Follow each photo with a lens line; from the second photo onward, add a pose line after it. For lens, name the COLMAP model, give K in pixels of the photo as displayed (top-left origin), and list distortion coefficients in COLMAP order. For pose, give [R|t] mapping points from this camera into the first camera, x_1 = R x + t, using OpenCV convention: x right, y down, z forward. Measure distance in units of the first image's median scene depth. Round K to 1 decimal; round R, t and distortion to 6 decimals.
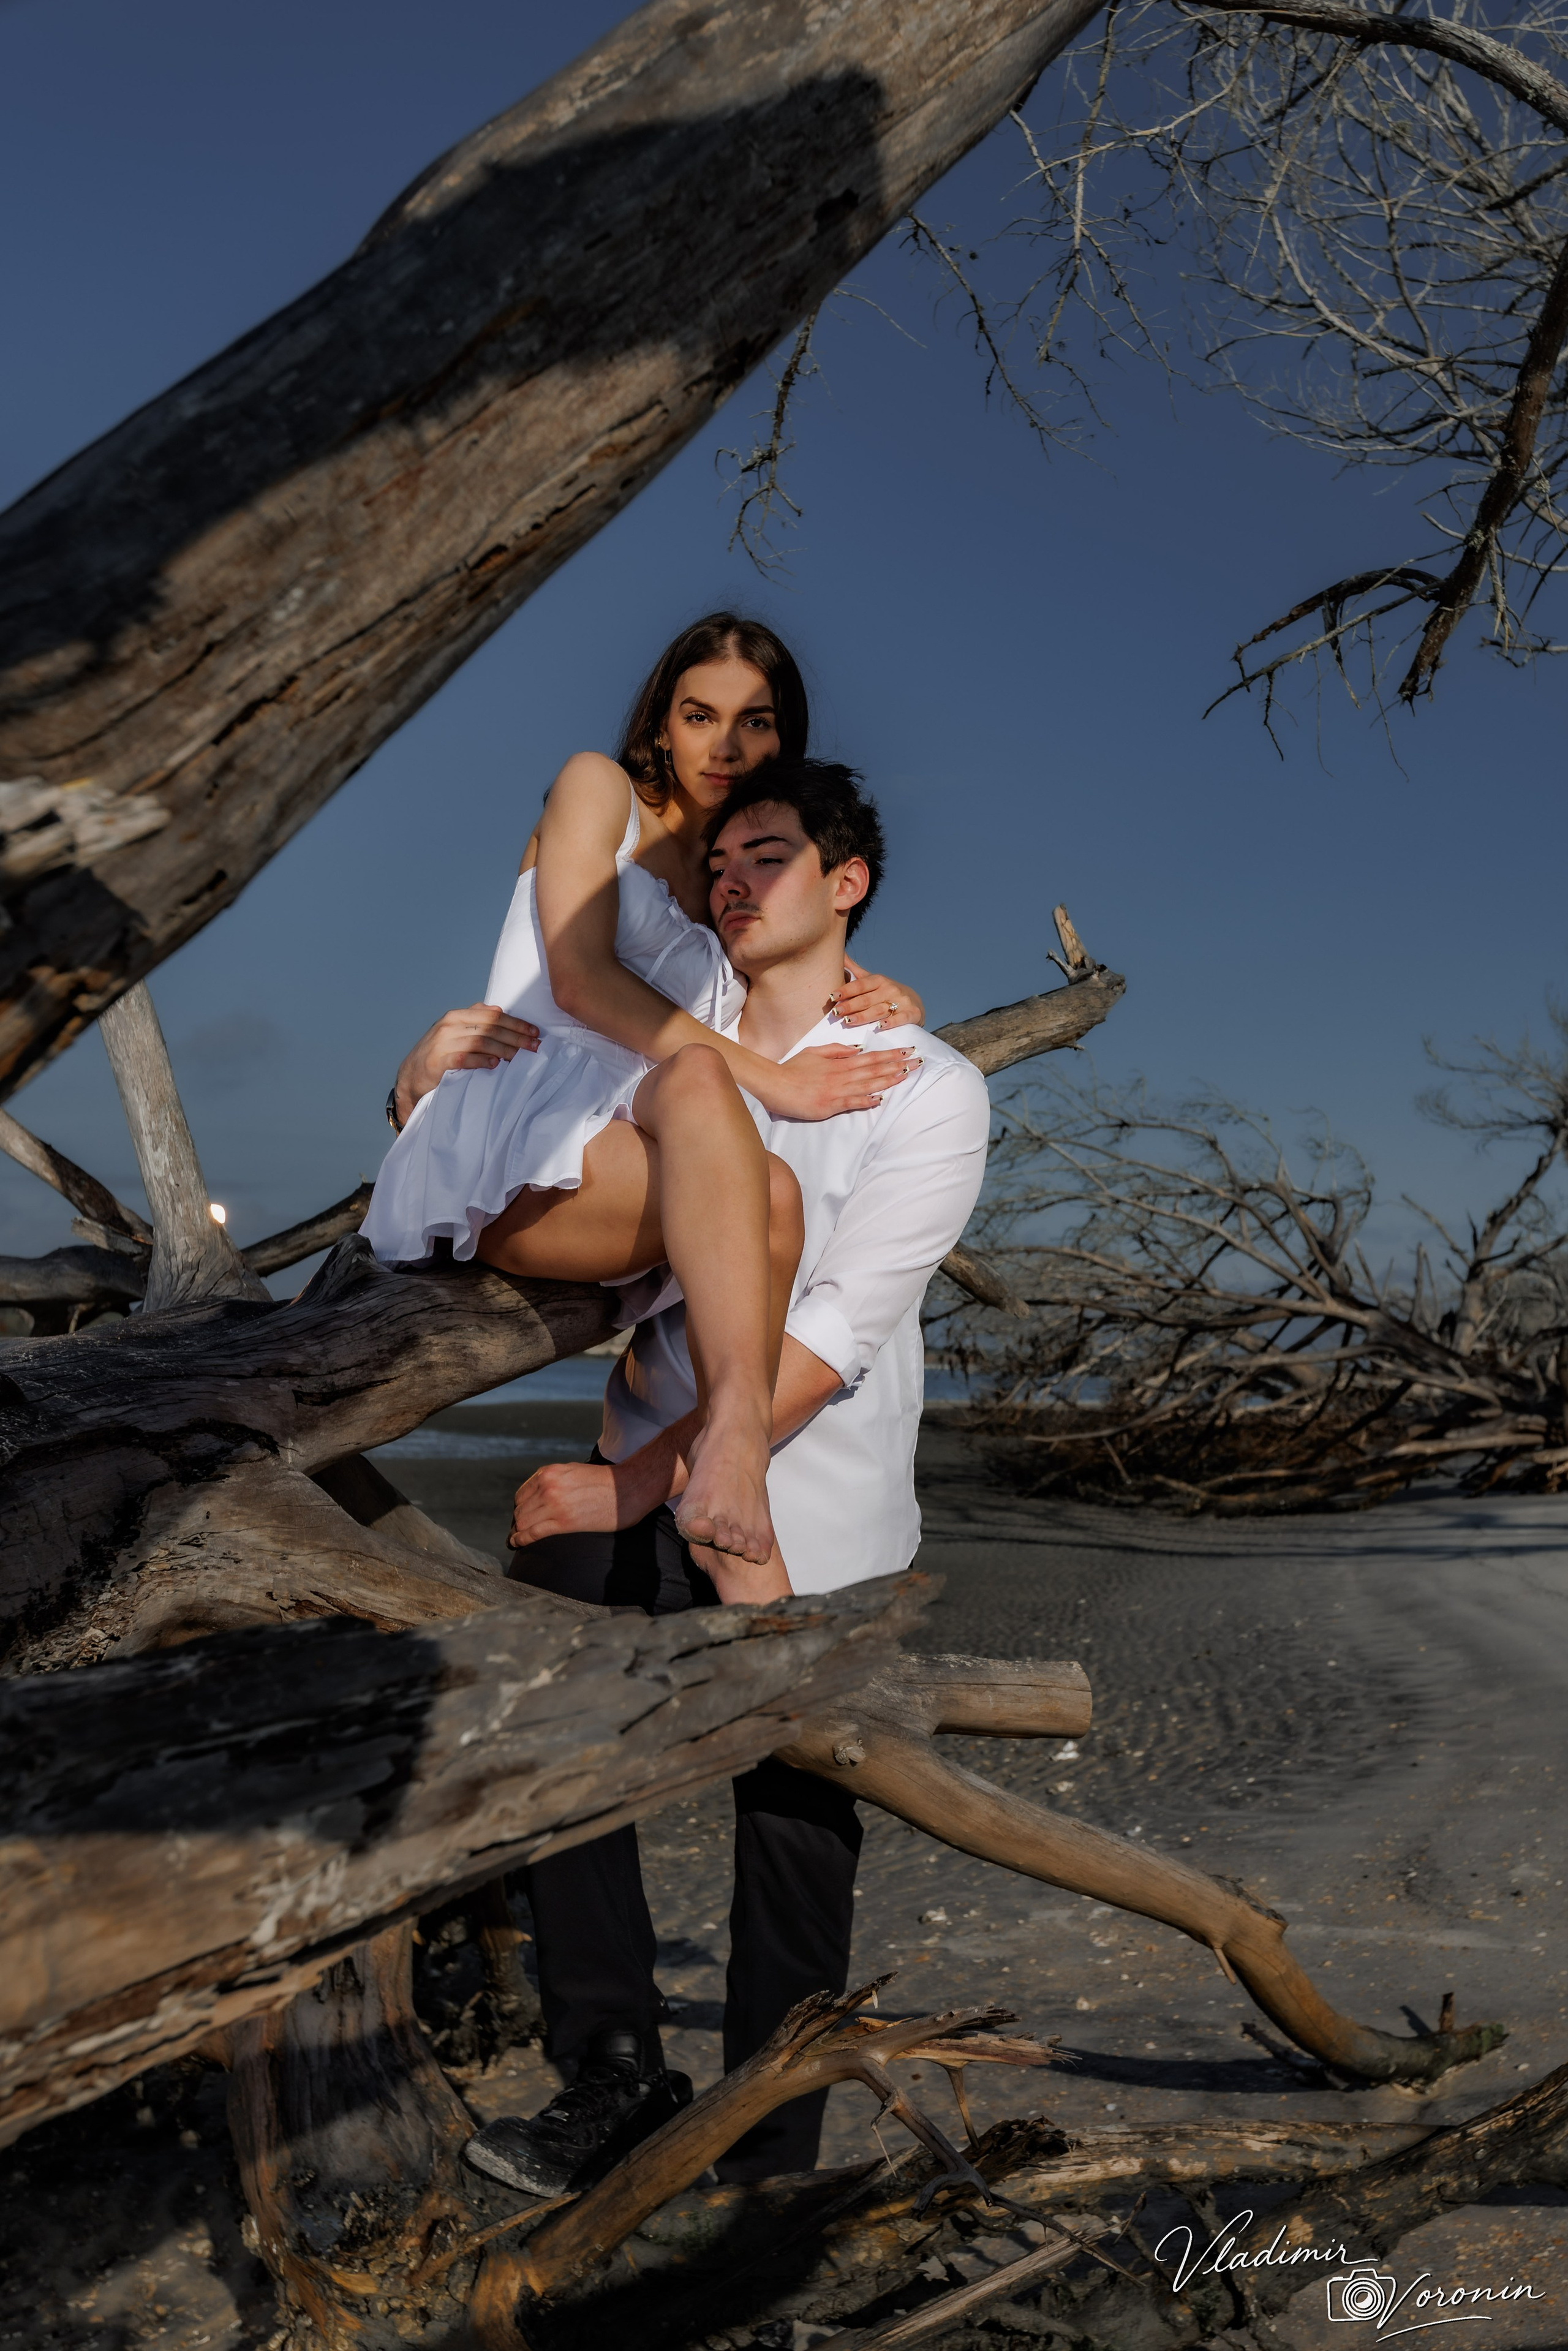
lens RADIAL K [[2775.5, 0, 1031.3], [0, 2775.5, 1139.6], [0, 0, 1]] dist [-0.013450, 0.004079]
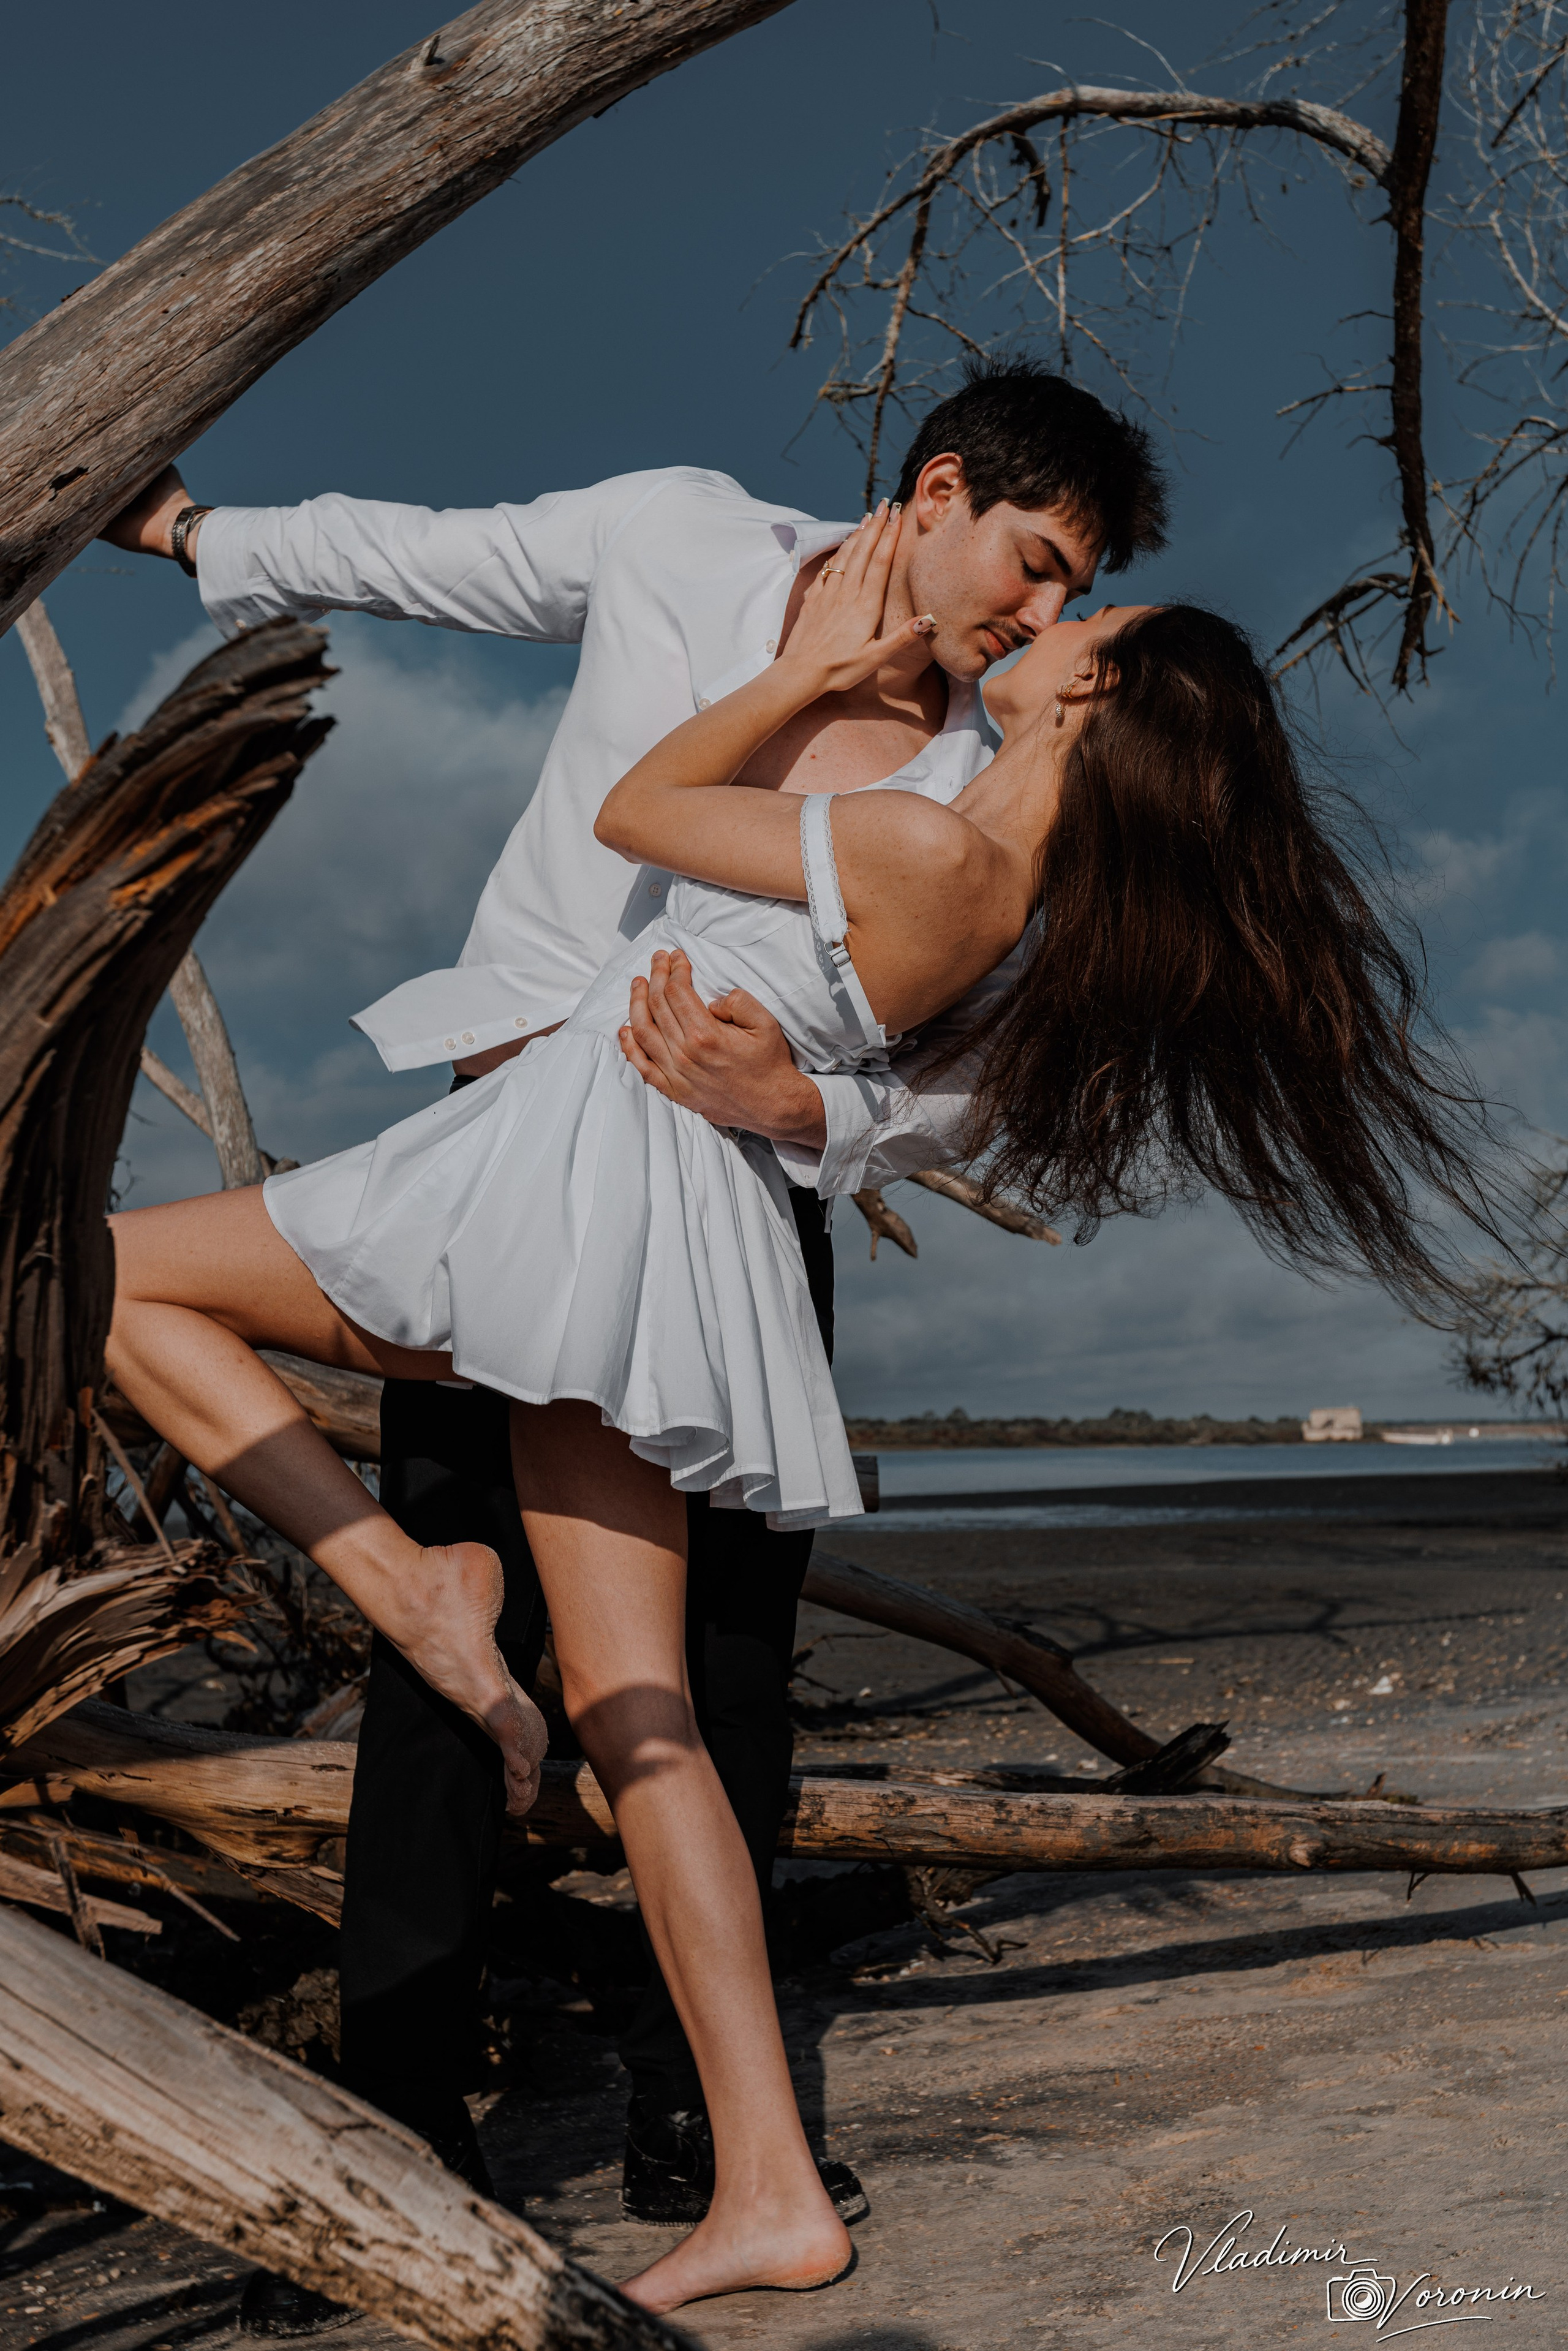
lens RADIAL K [[2843.3, 0, 892.2], [0, 2843.3, 1331.4], [0, 0, 1]] dist [-0.013704, 0.051561]
pose [[0.946675, -0.062555, -0.316059, 0.289441], [0.073131, 0.997086, 0.021701, 0.063542], [0.313780, -0.043657, 0.948491, -0.179385]]
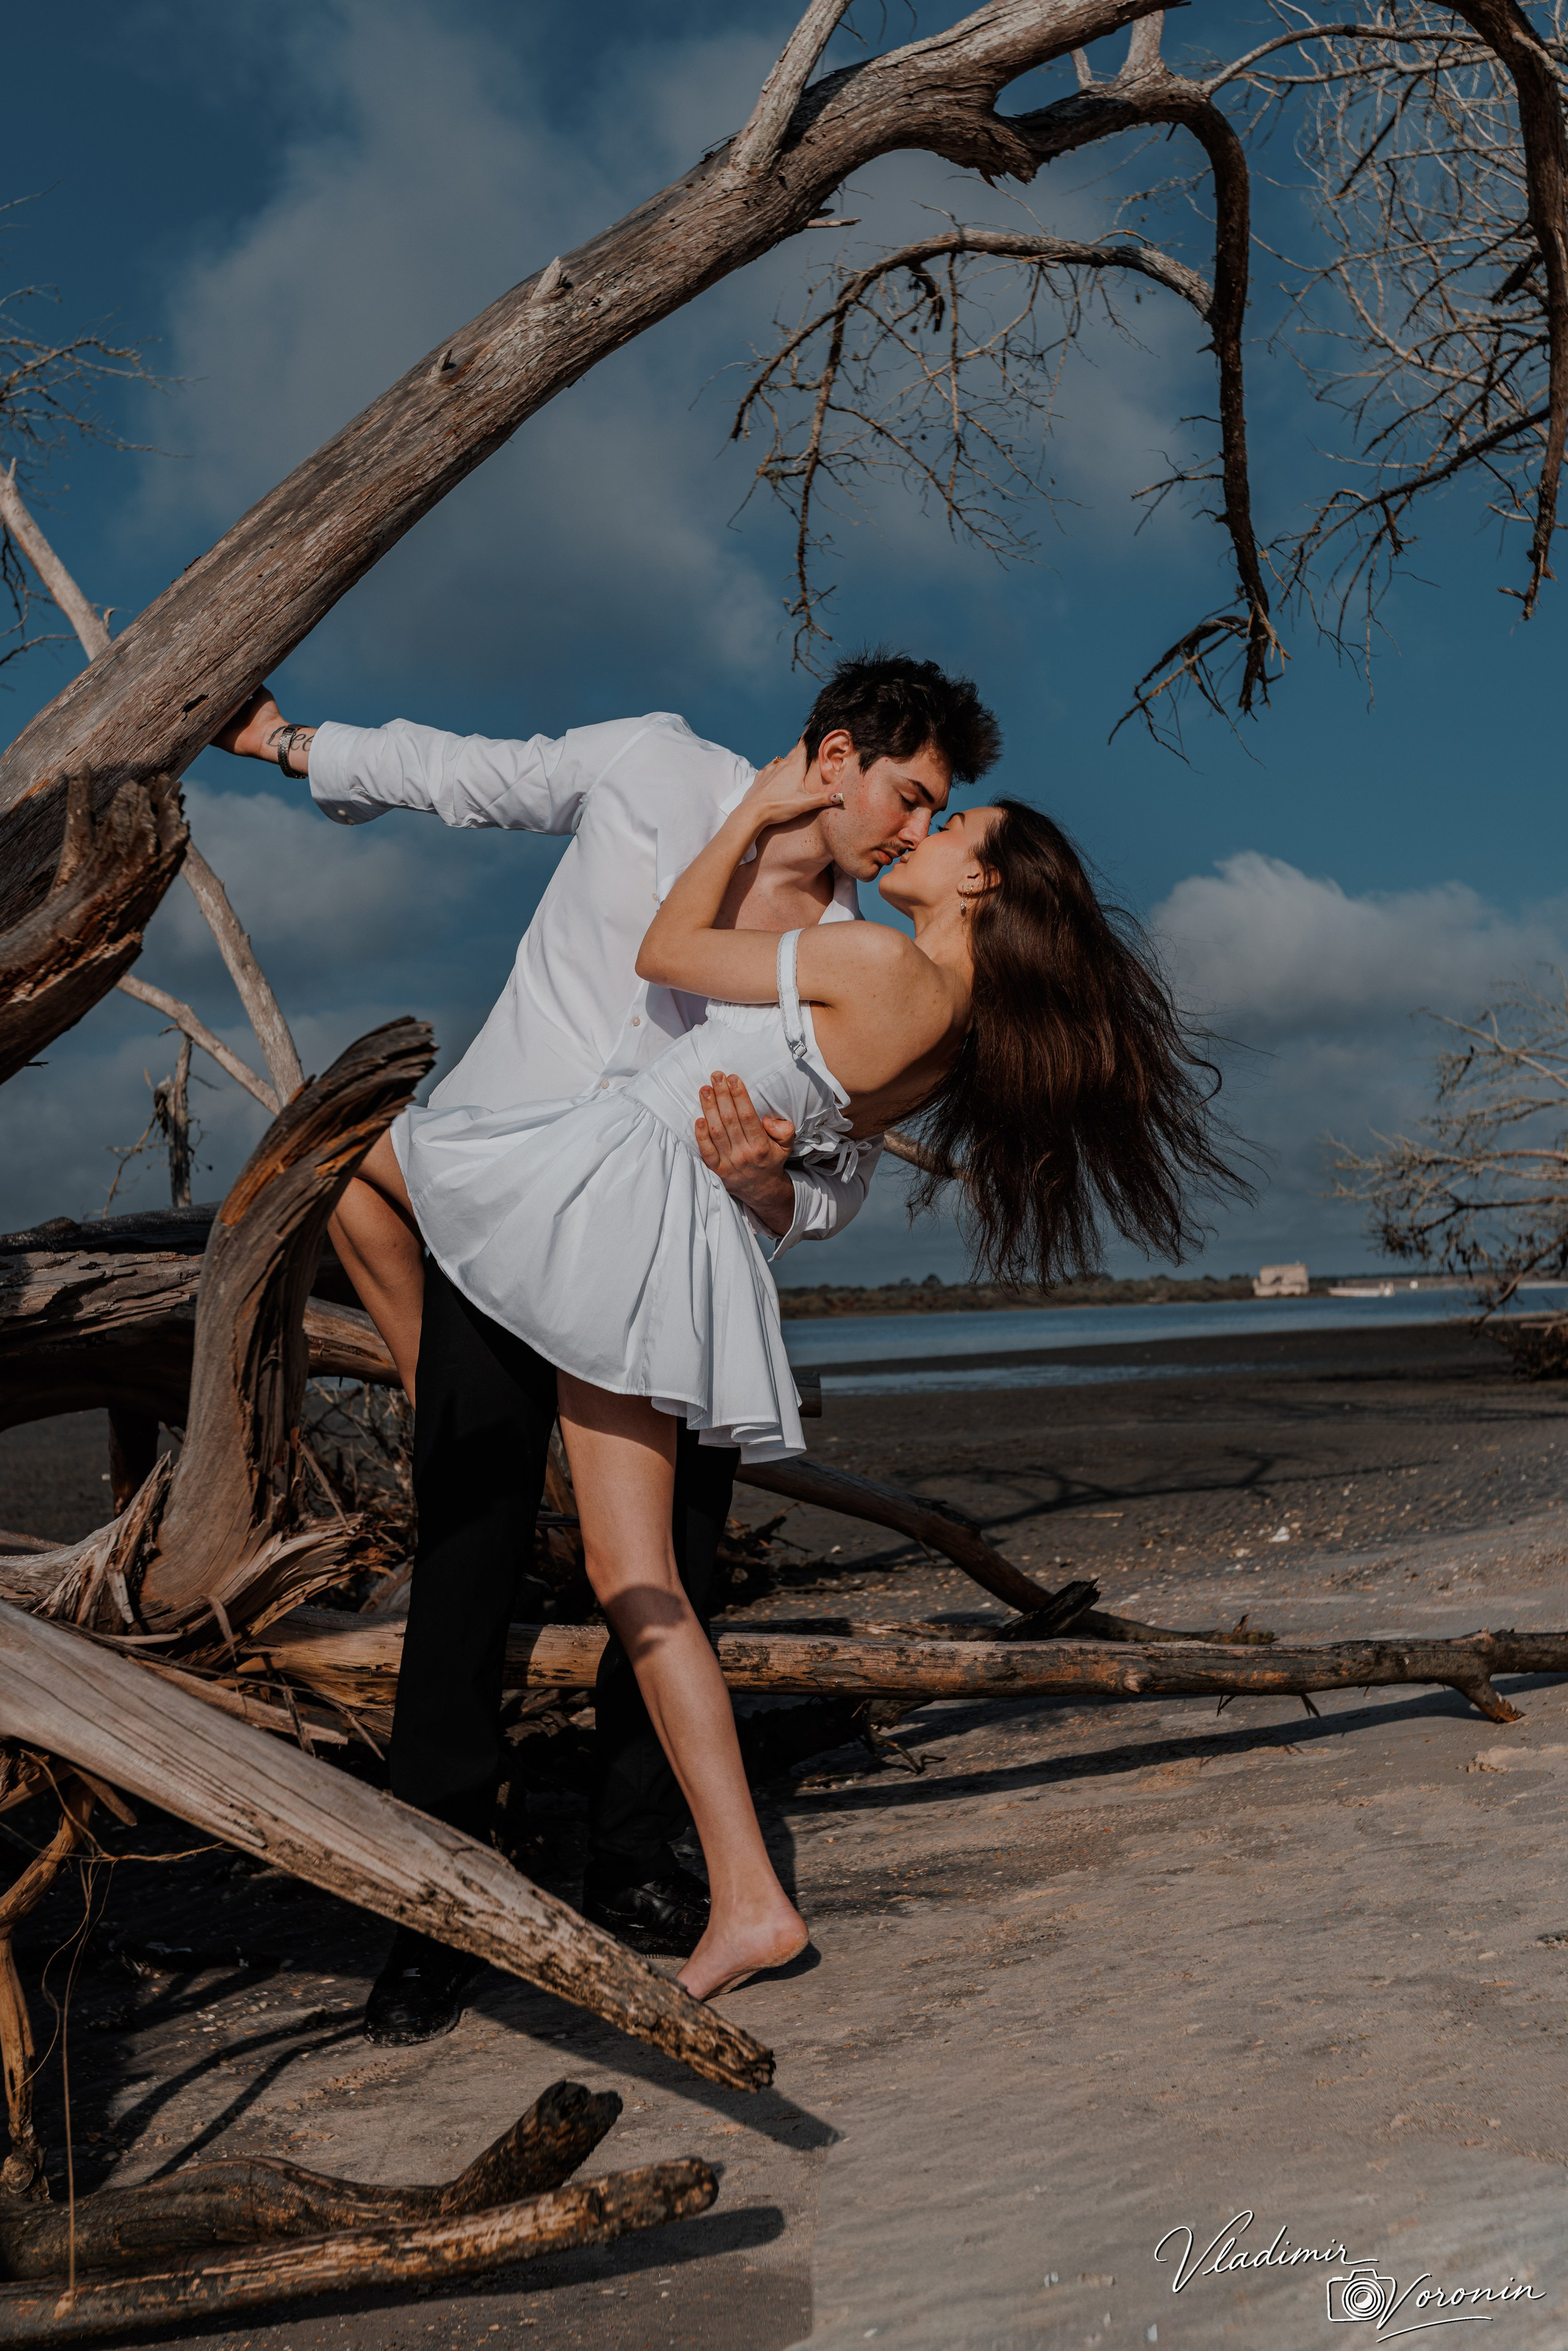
lens RADIAL K [[2661.0, 0, 784.0], [0, 2661.0, 1175.5], [0, 0, 1]] dist [-0.003982, 0.035684]
pose [[0.933551, -0.091412, -0.346594, 0.355812], [0.100941, 0.994847, 0.009501, 0.034125], [0.343939, -0.043855, 0.937967, -0.316710]]
